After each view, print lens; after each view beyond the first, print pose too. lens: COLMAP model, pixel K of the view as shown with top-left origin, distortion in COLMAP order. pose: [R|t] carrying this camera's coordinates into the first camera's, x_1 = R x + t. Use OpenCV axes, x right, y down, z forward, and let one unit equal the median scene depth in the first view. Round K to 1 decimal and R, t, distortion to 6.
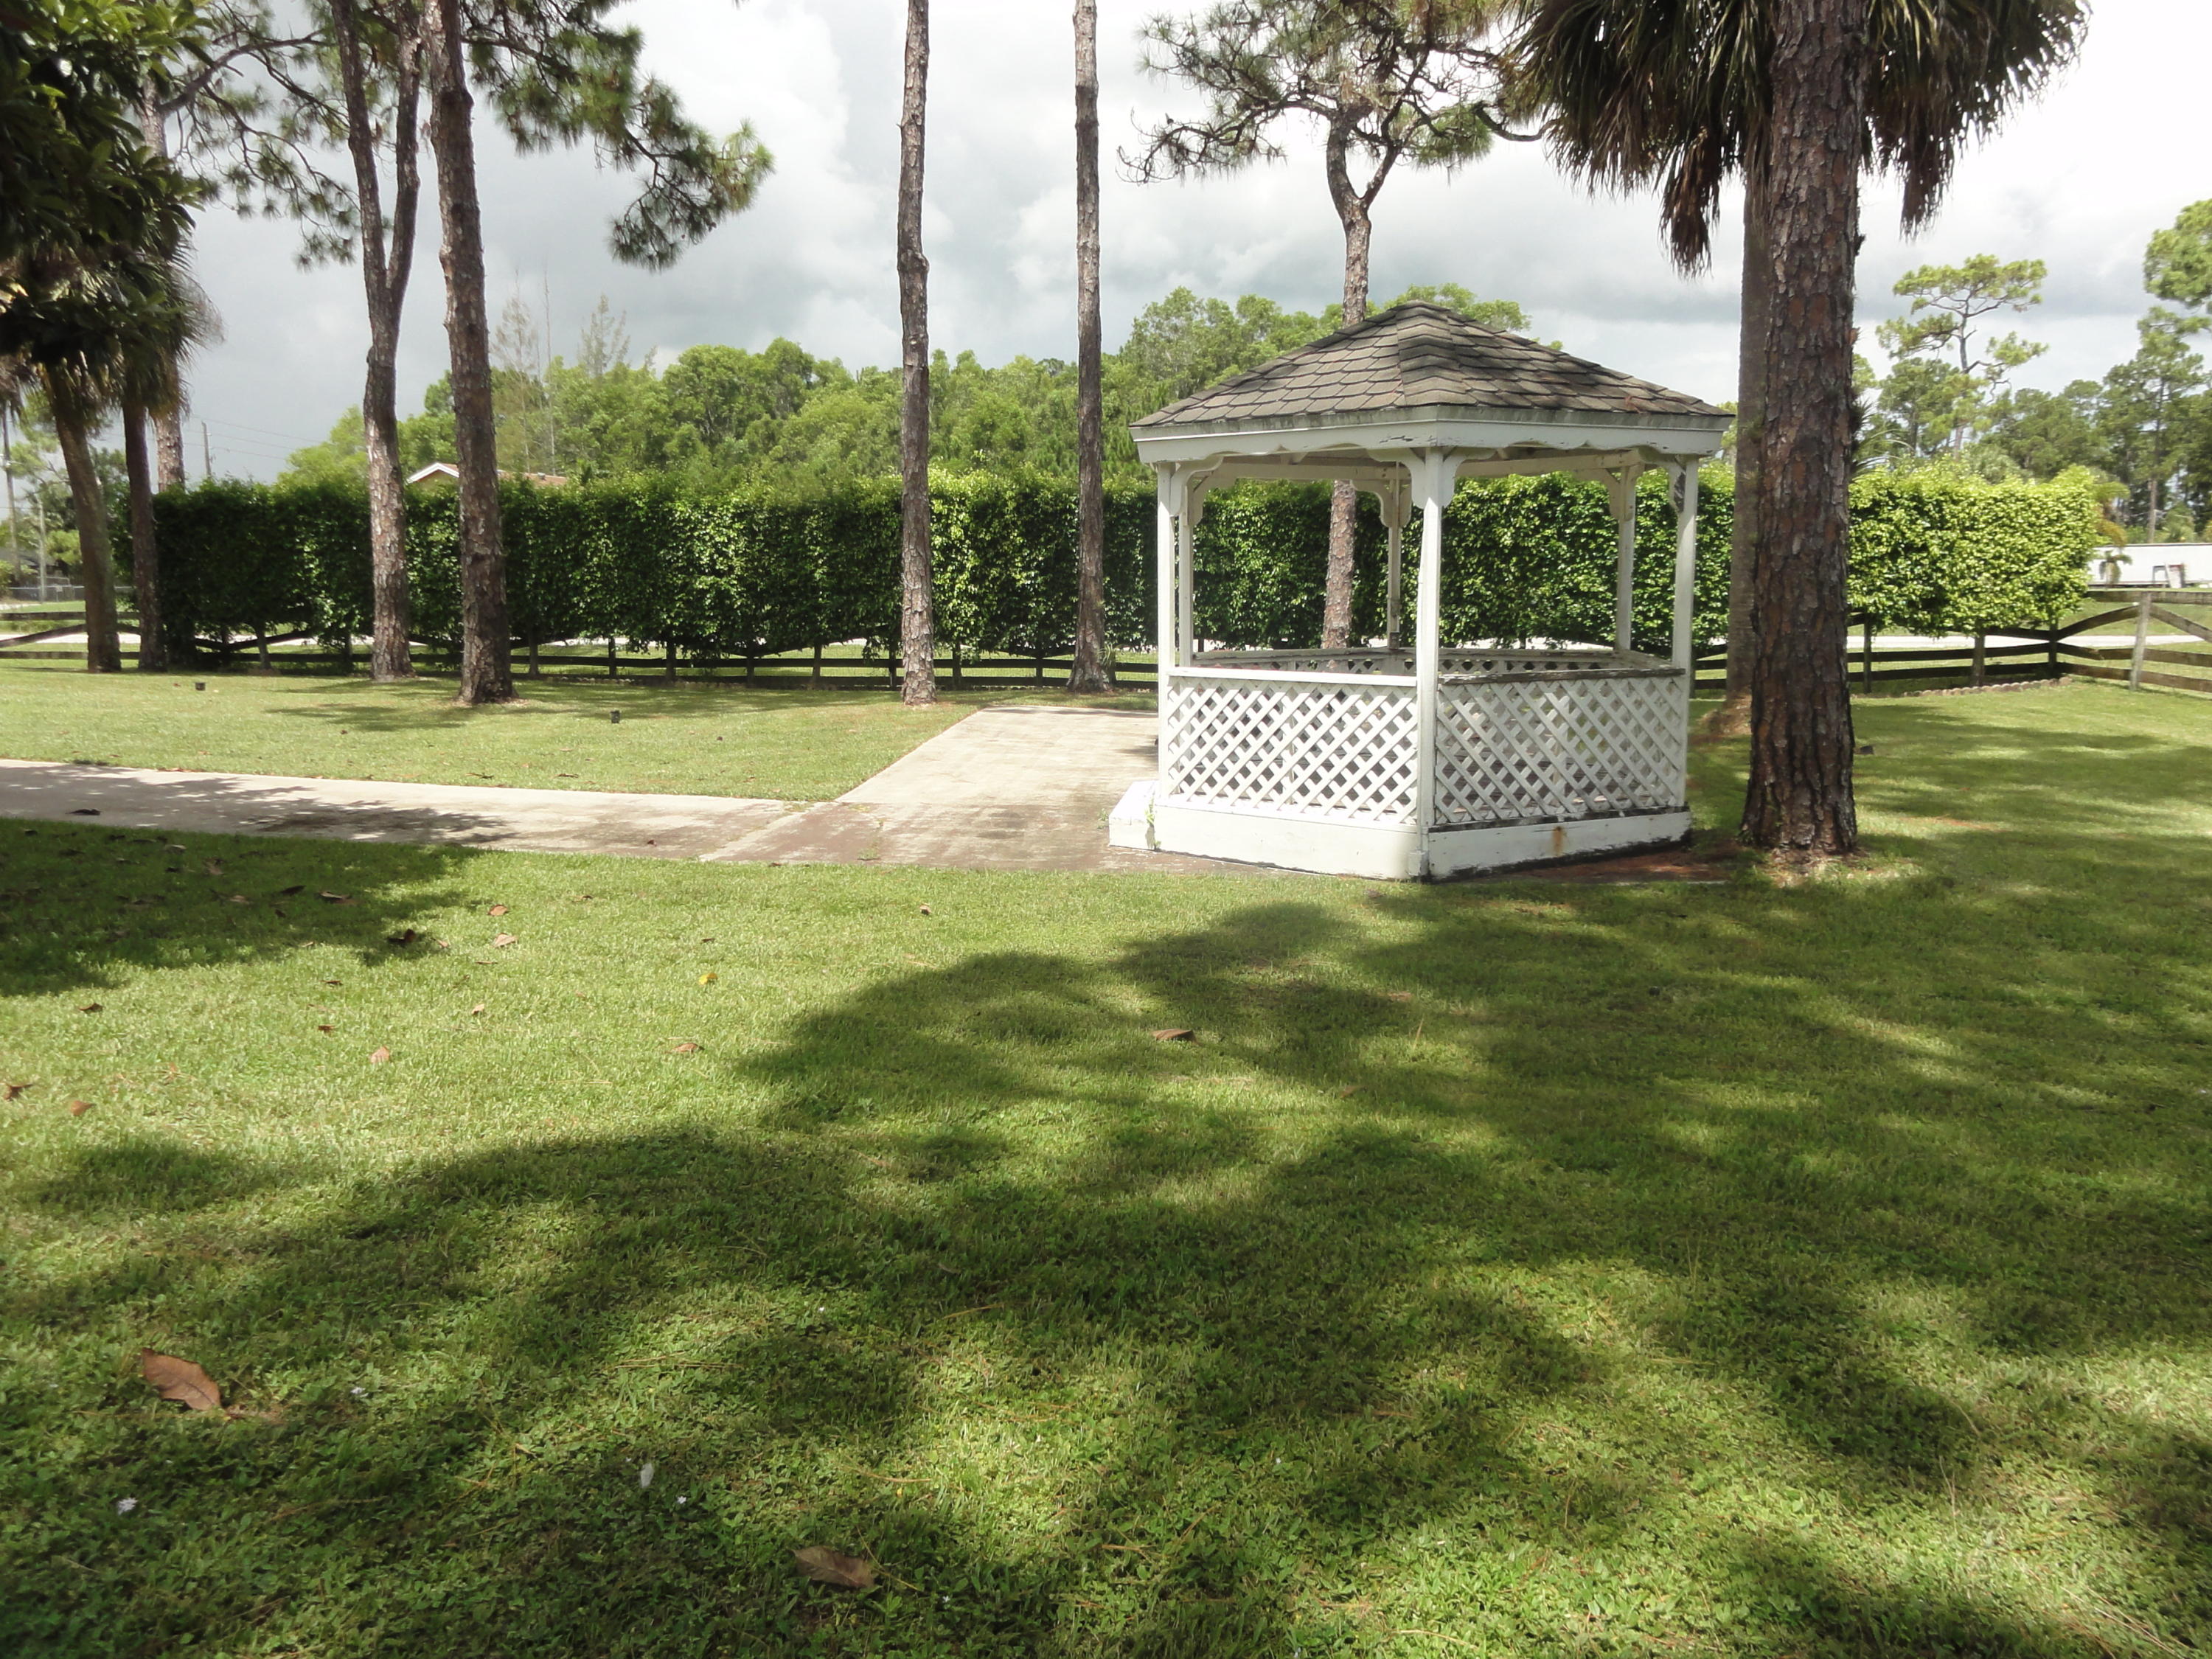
lens RADIAL K [[1543.2, 0, 1106.0], [0, 1543.2, 829.5], [0, 0, 1]] dist [0.006843, -0.001601]
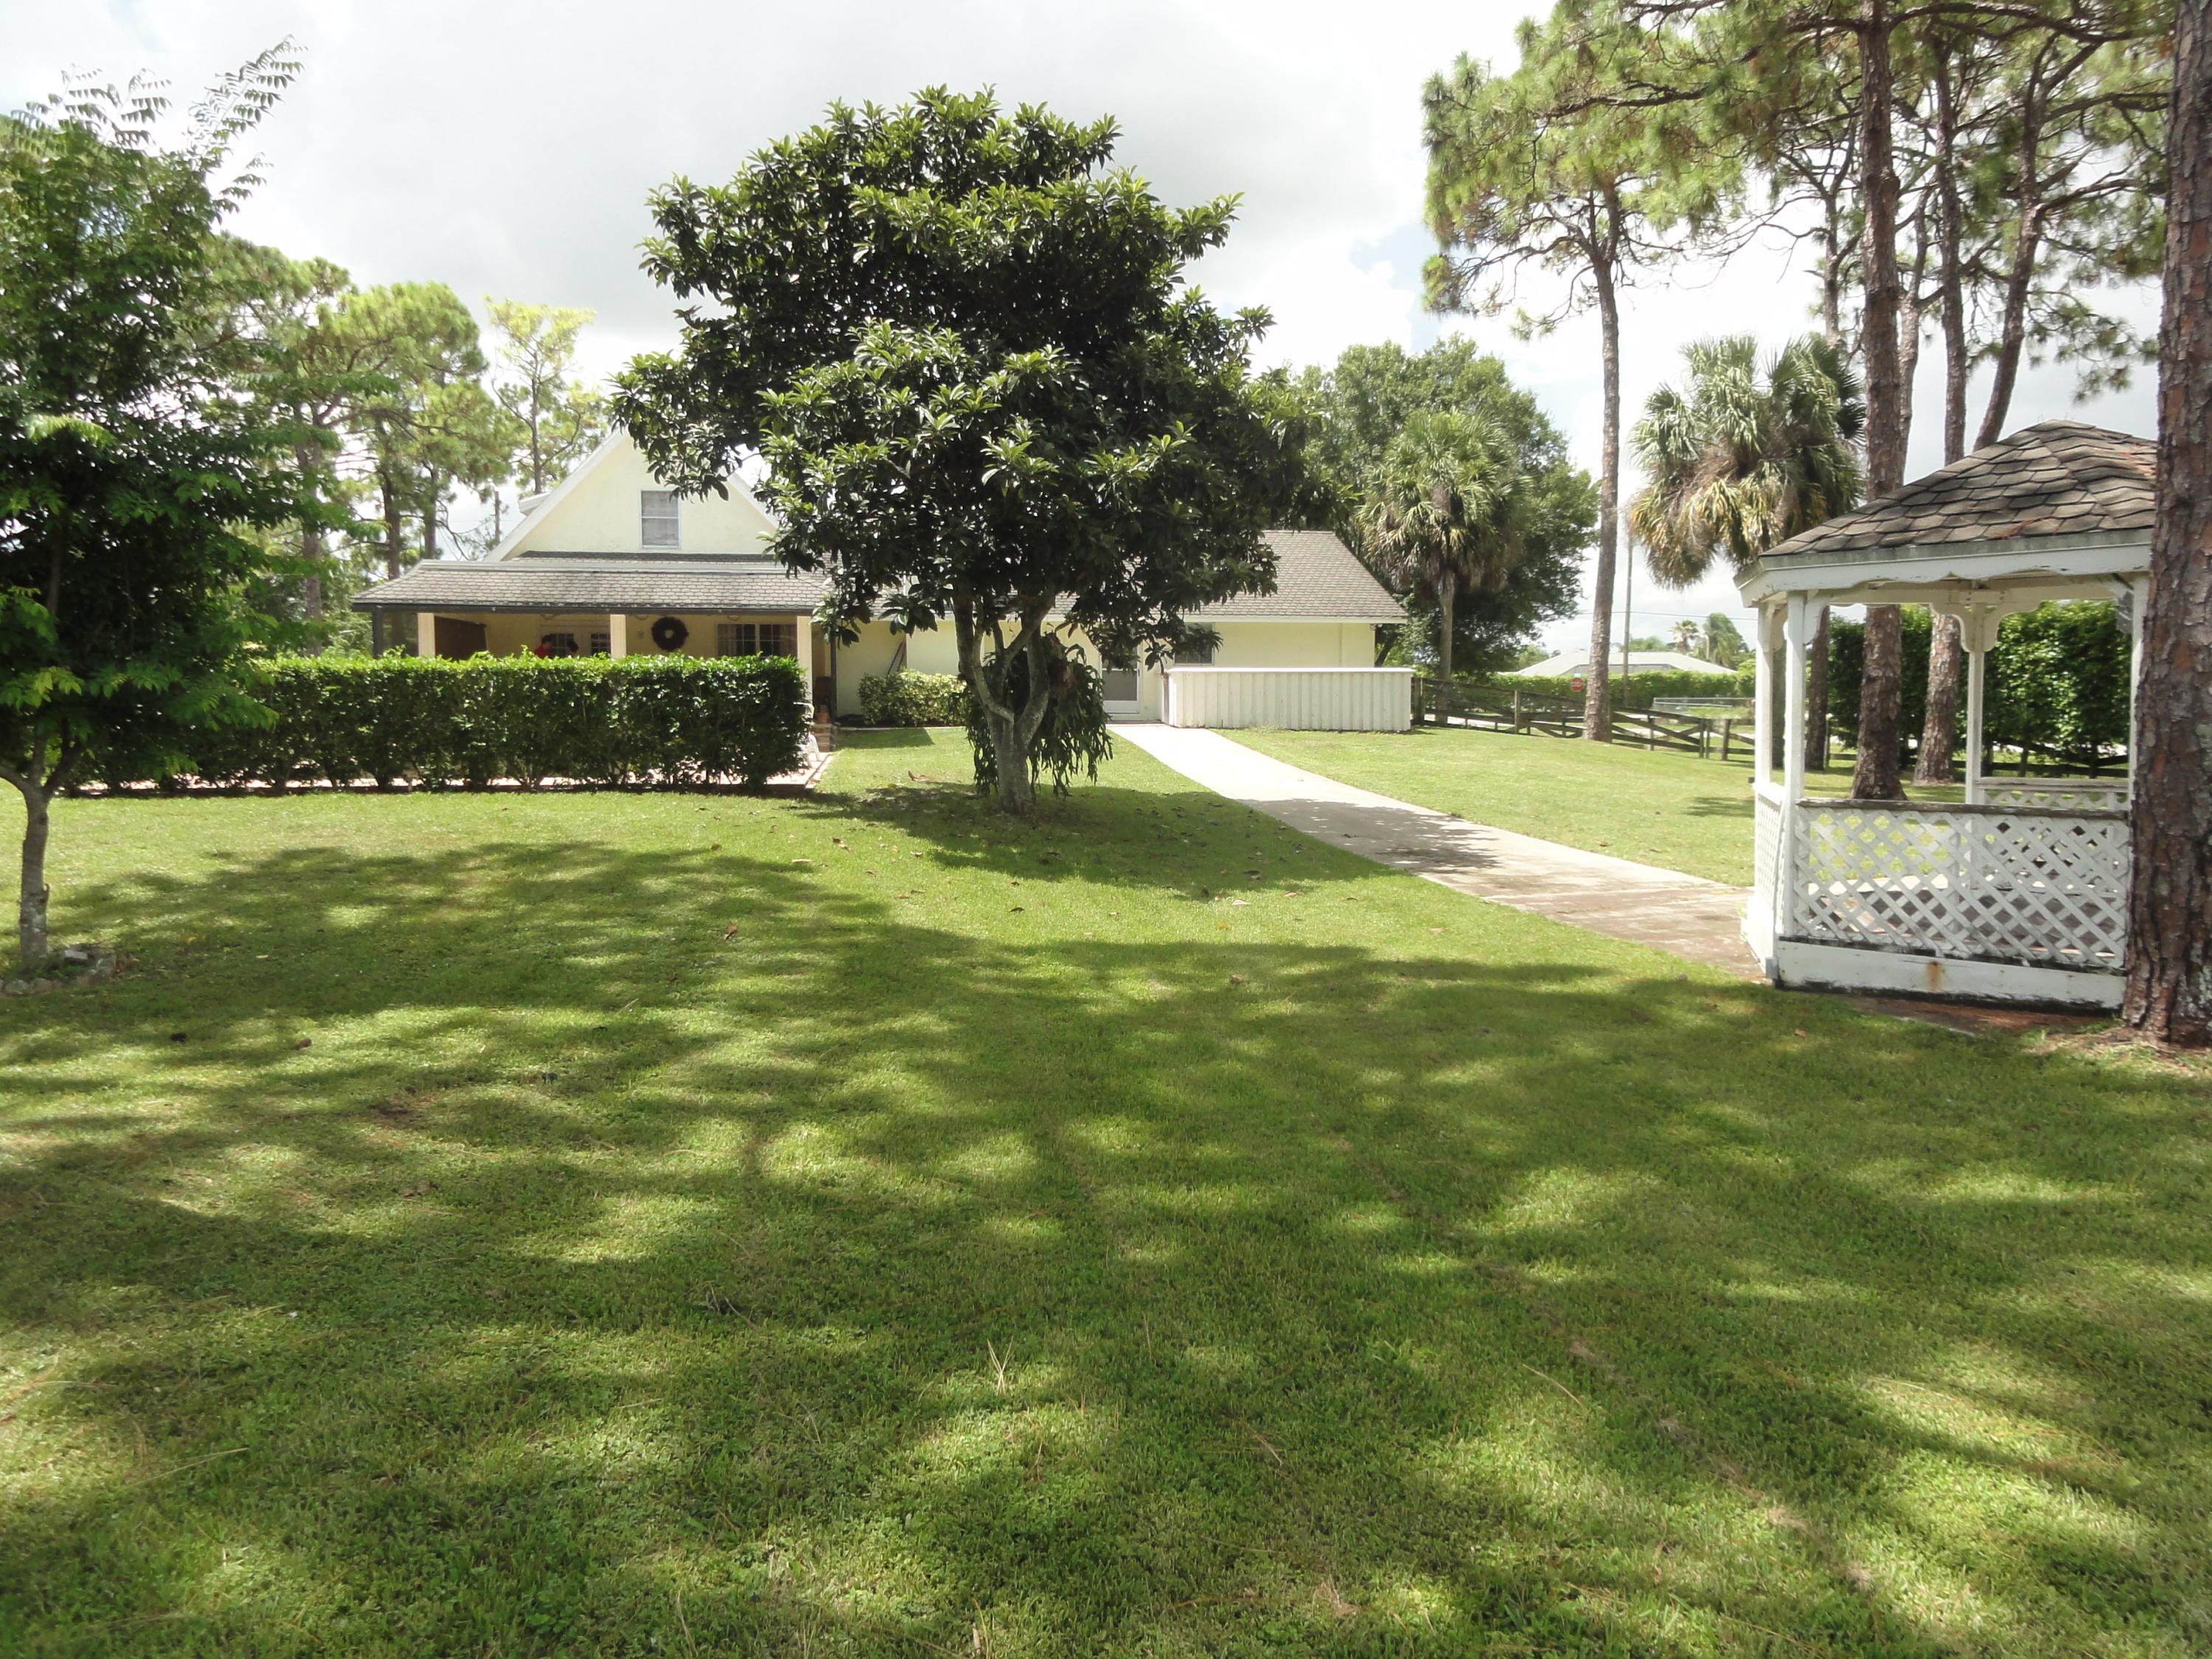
lens RADIAL K [[1543.2, 0, 1106.0], [0, 1543.2, 829.5], [0, 0, 1]] dist [0.006843, -0.001601]
pose [[0.333627, 0.078841, -0.939402, 1.045481], [-0.136051, 0.990091, 0.034777, -0.048162], [0.932836, 0.116204, 0.341048, 0.115138]]
